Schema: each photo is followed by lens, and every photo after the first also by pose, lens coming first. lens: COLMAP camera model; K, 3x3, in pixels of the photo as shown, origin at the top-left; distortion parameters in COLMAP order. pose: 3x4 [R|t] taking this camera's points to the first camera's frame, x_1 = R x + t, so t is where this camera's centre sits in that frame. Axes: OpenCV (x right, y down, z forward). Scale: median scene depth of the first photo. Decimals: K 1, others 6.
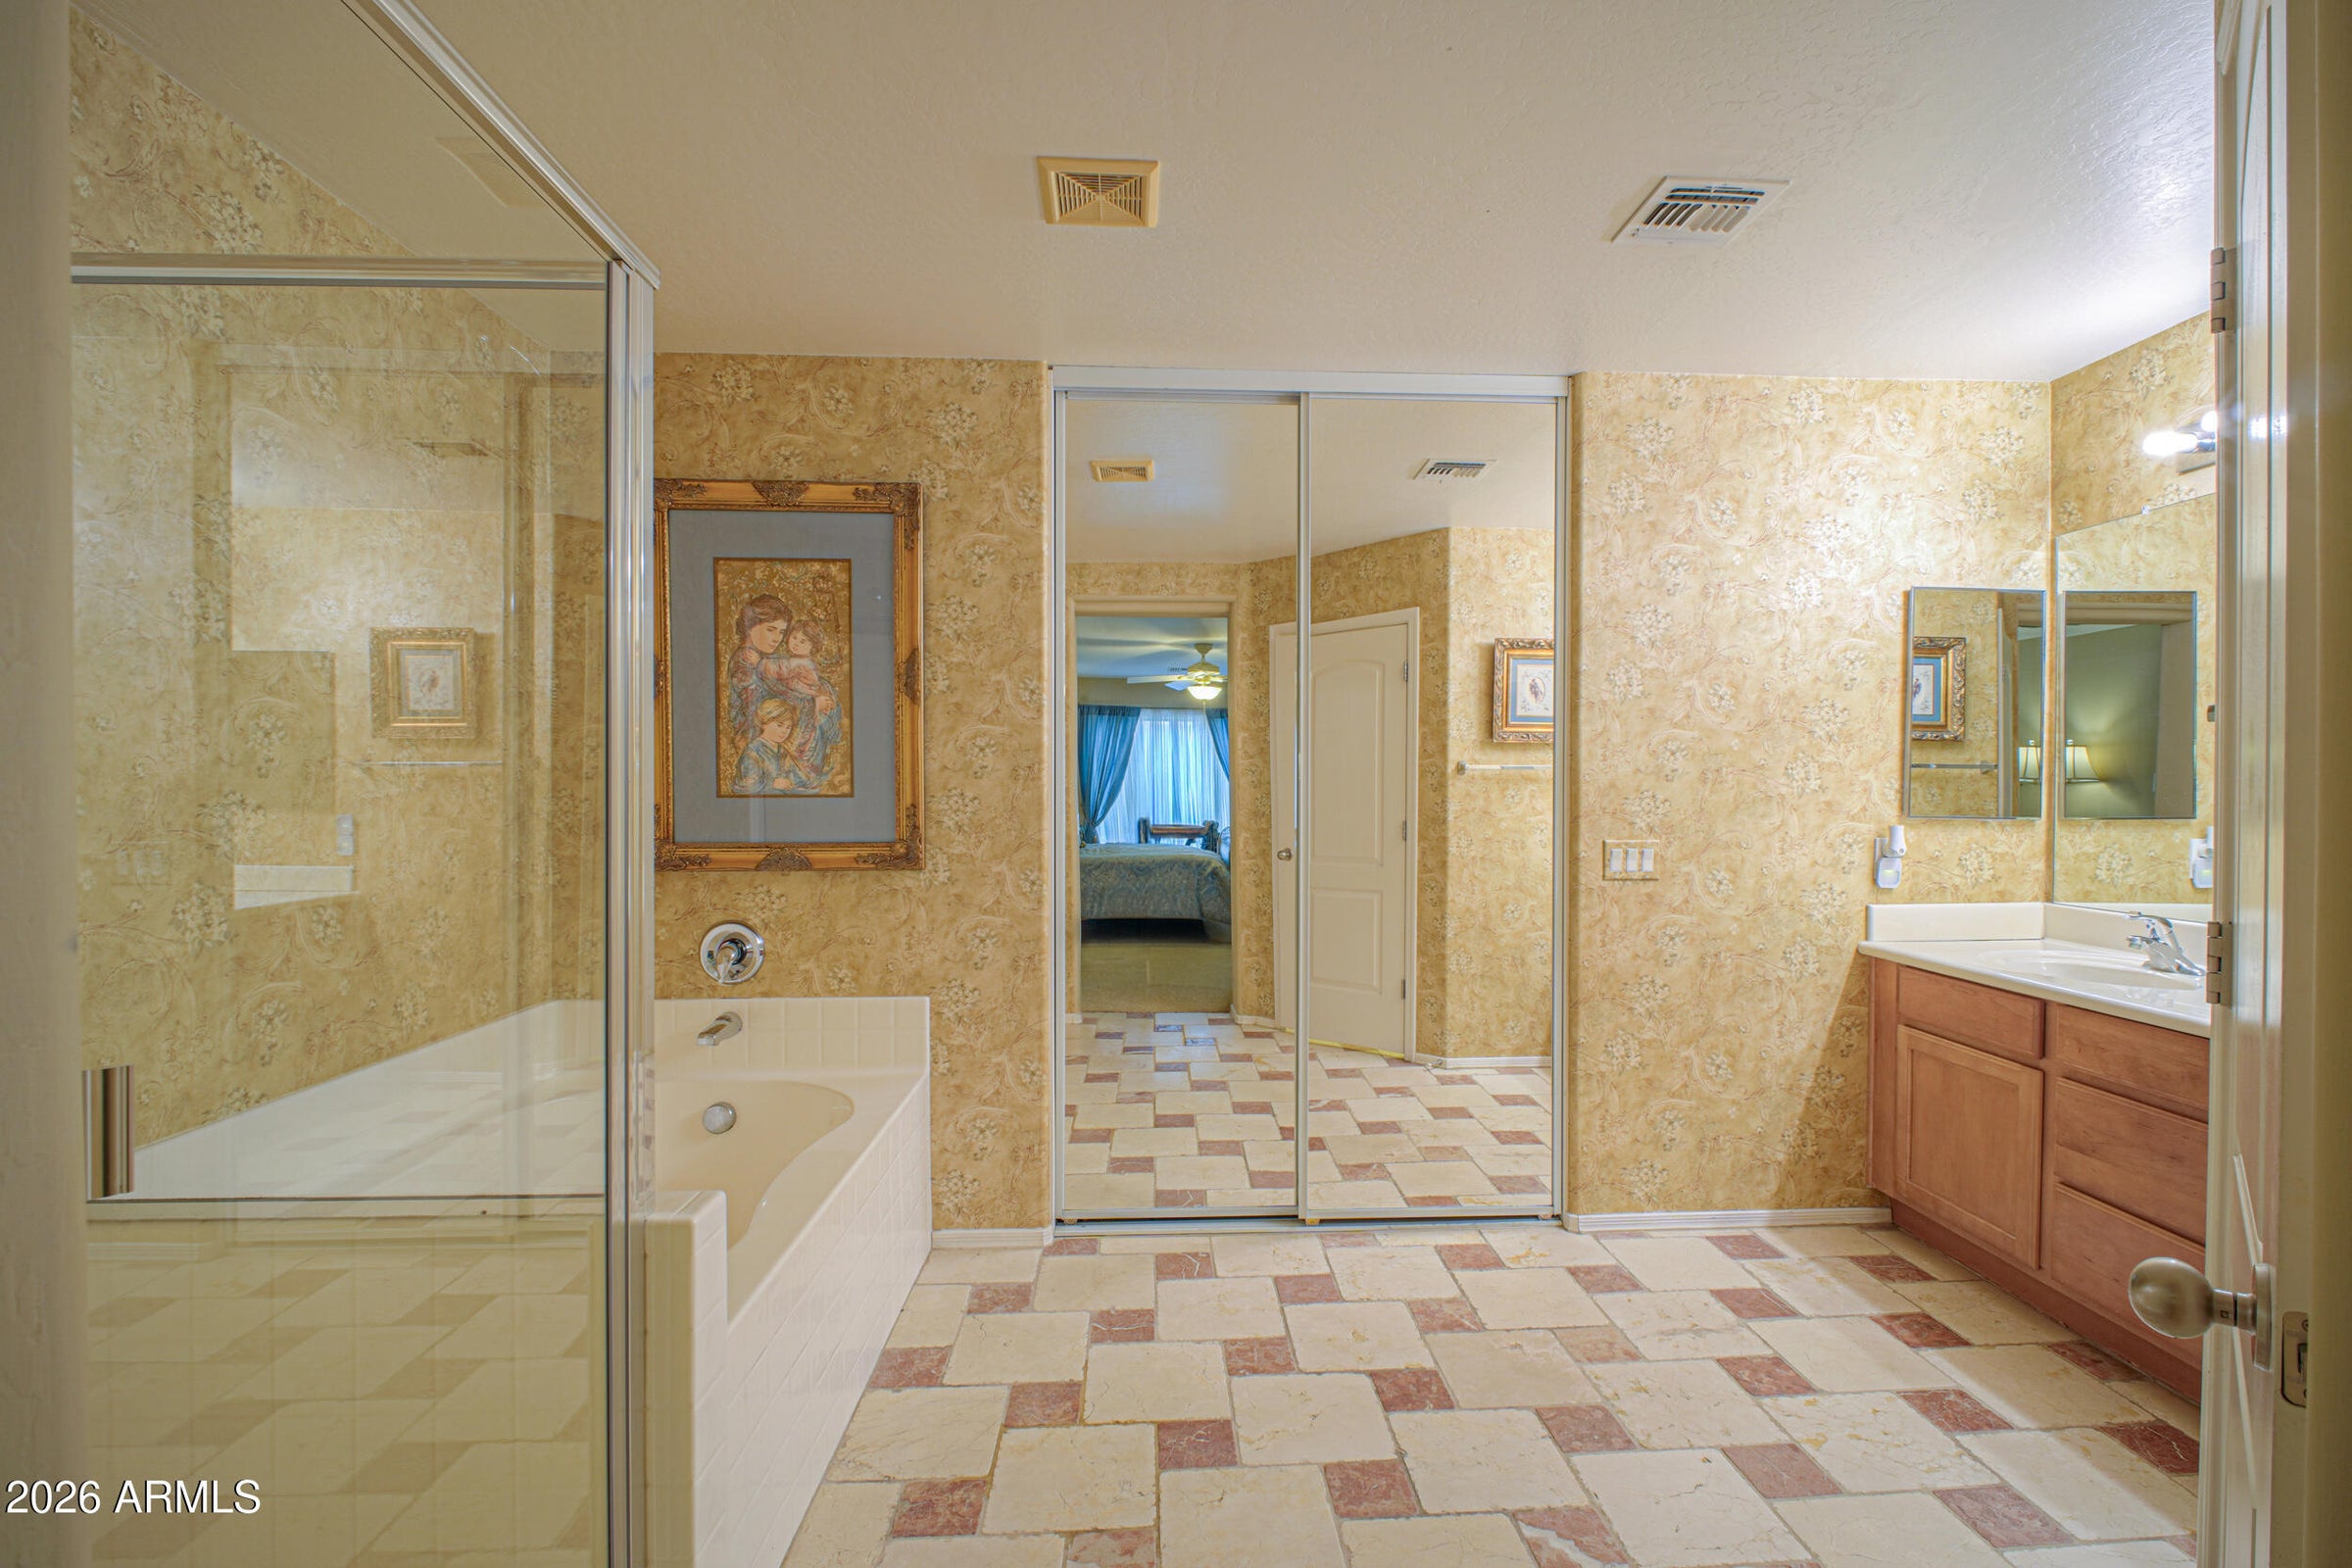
lens RADIAL K [[1075.4, 0, 1205.6], [0, 1075.4, 788.7], [0, 0, 1]] dist [0.007473, -0.011503]
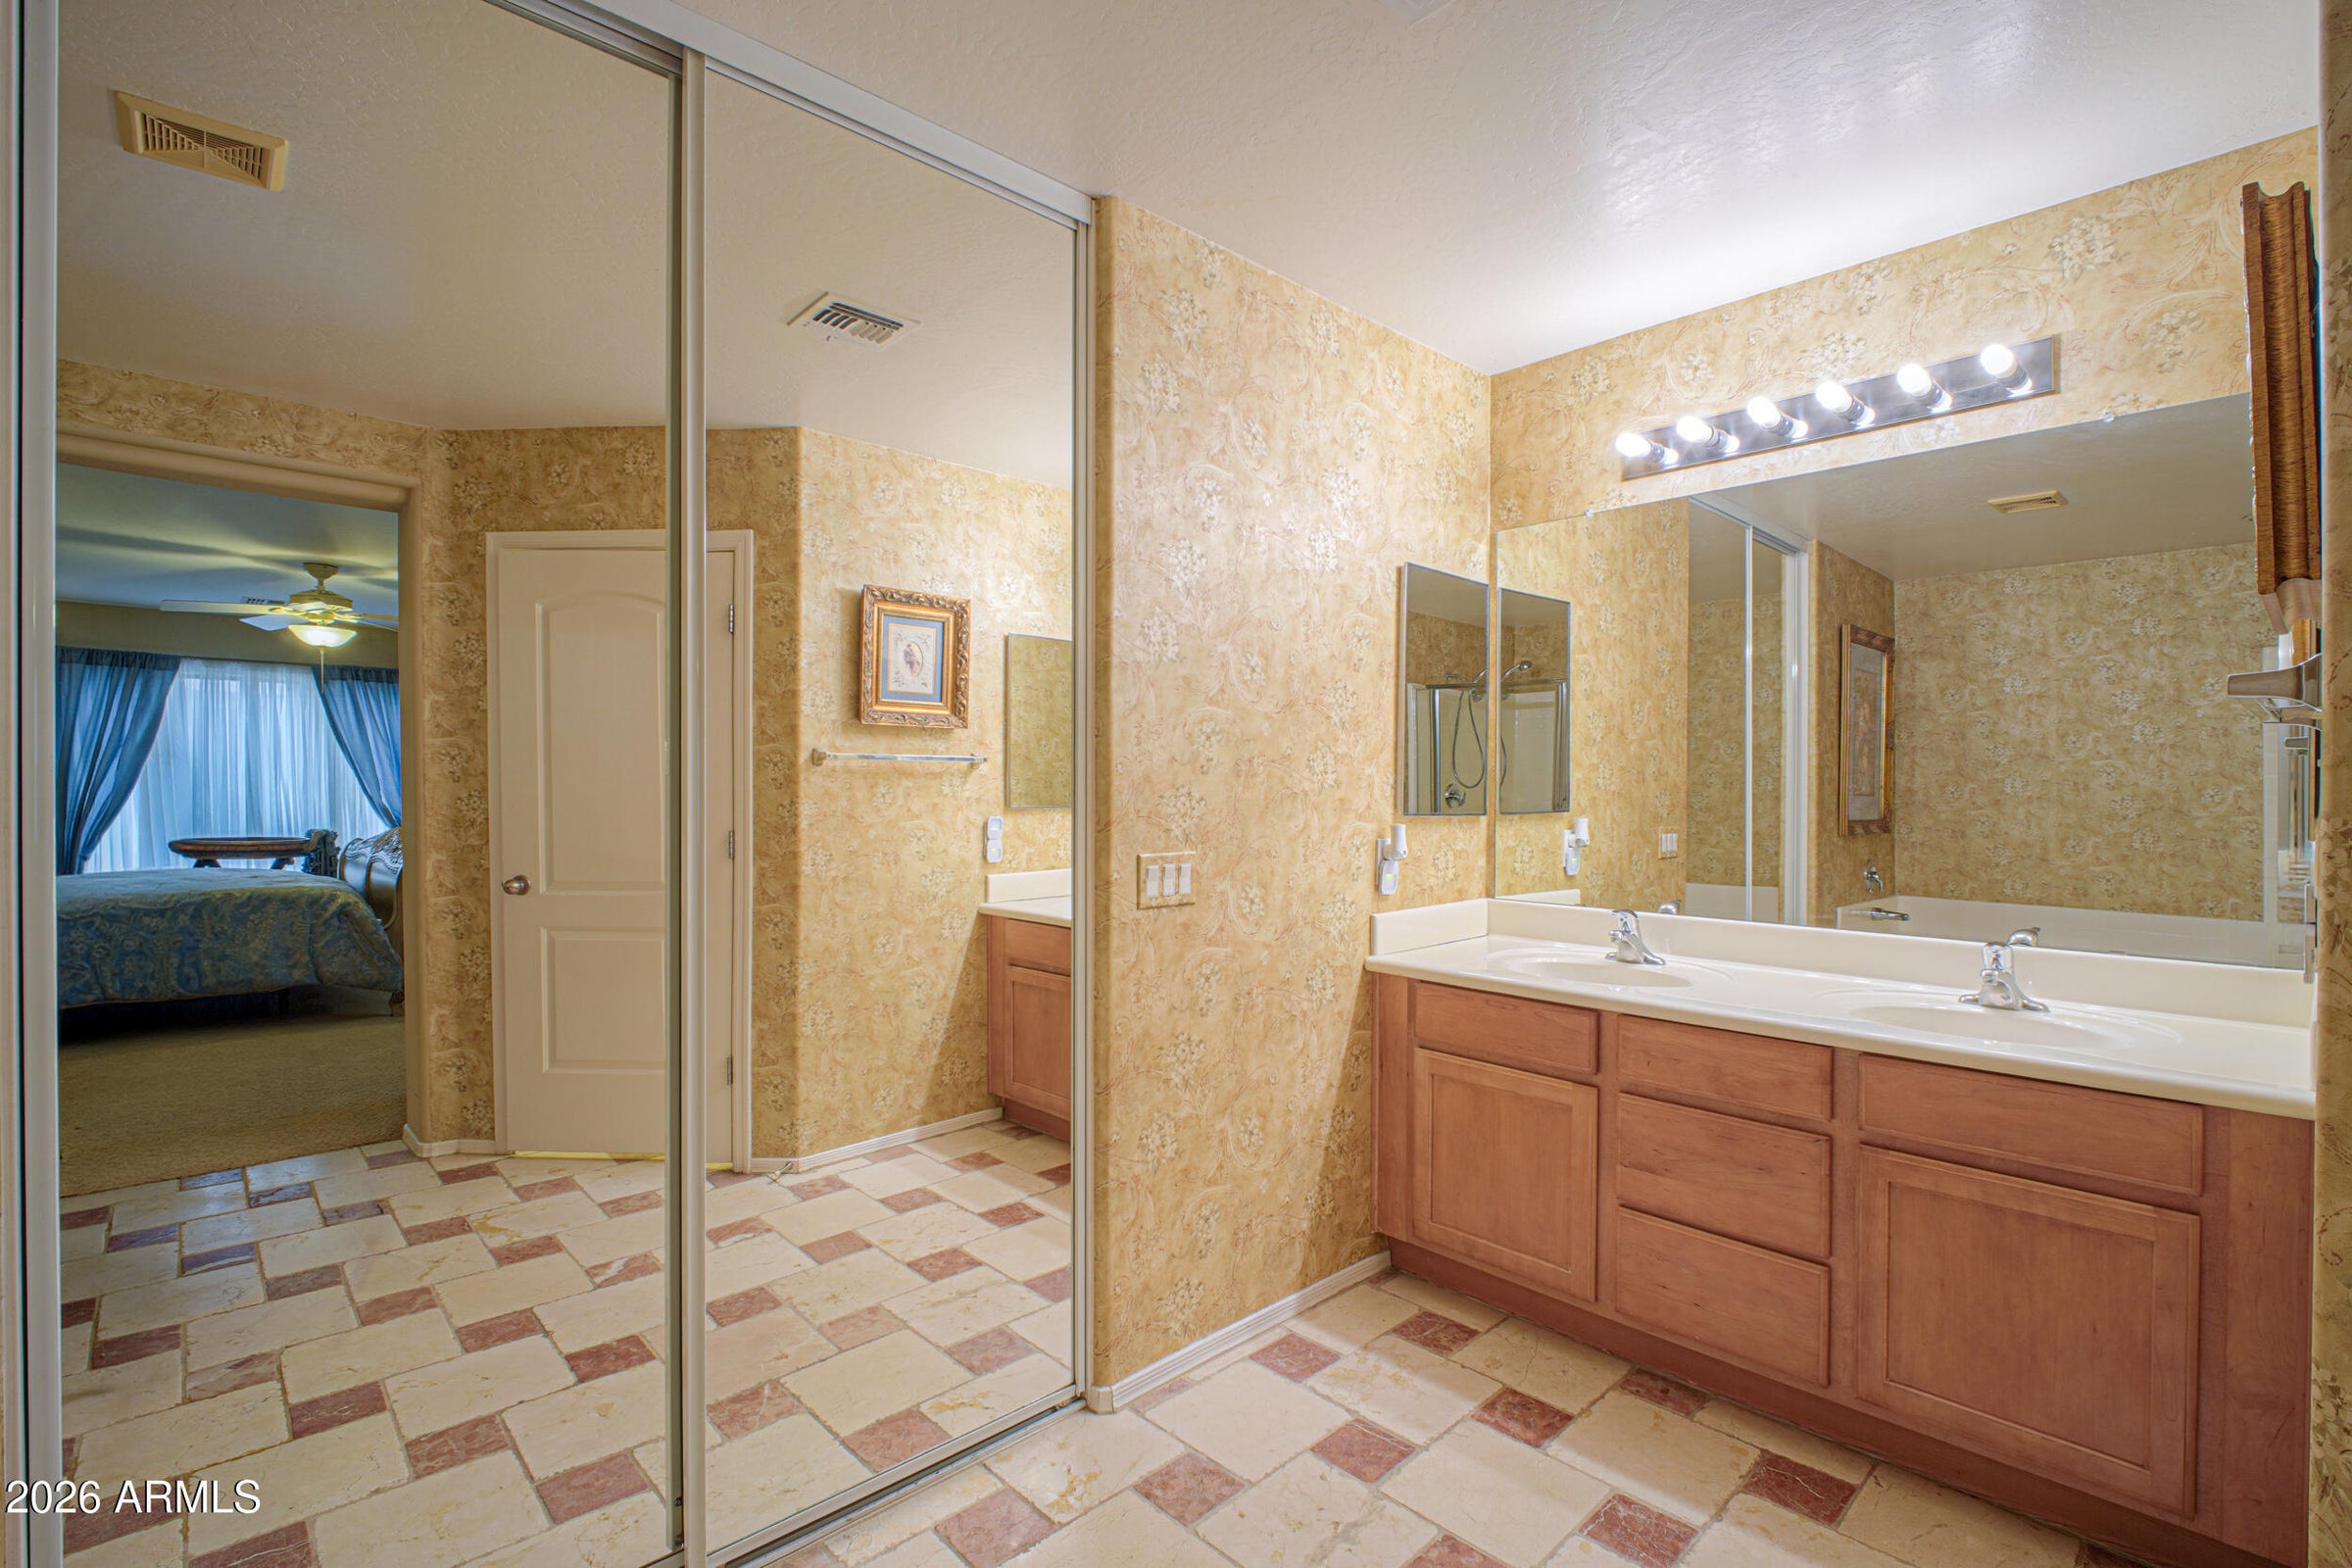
lens RADIAL K [[1075.4, 0, 1205.6], [0, 1075.4, 788.7], [0, 0, 1]] dist [0.007473, -0.011503]
pose [[0.752237, -0.002160, 0.658889, -0.071824], [0.000922, 0.999997, 0.002226, 0.001883], [-0.658892, -0.001067, 0.752237, 0.423555]]
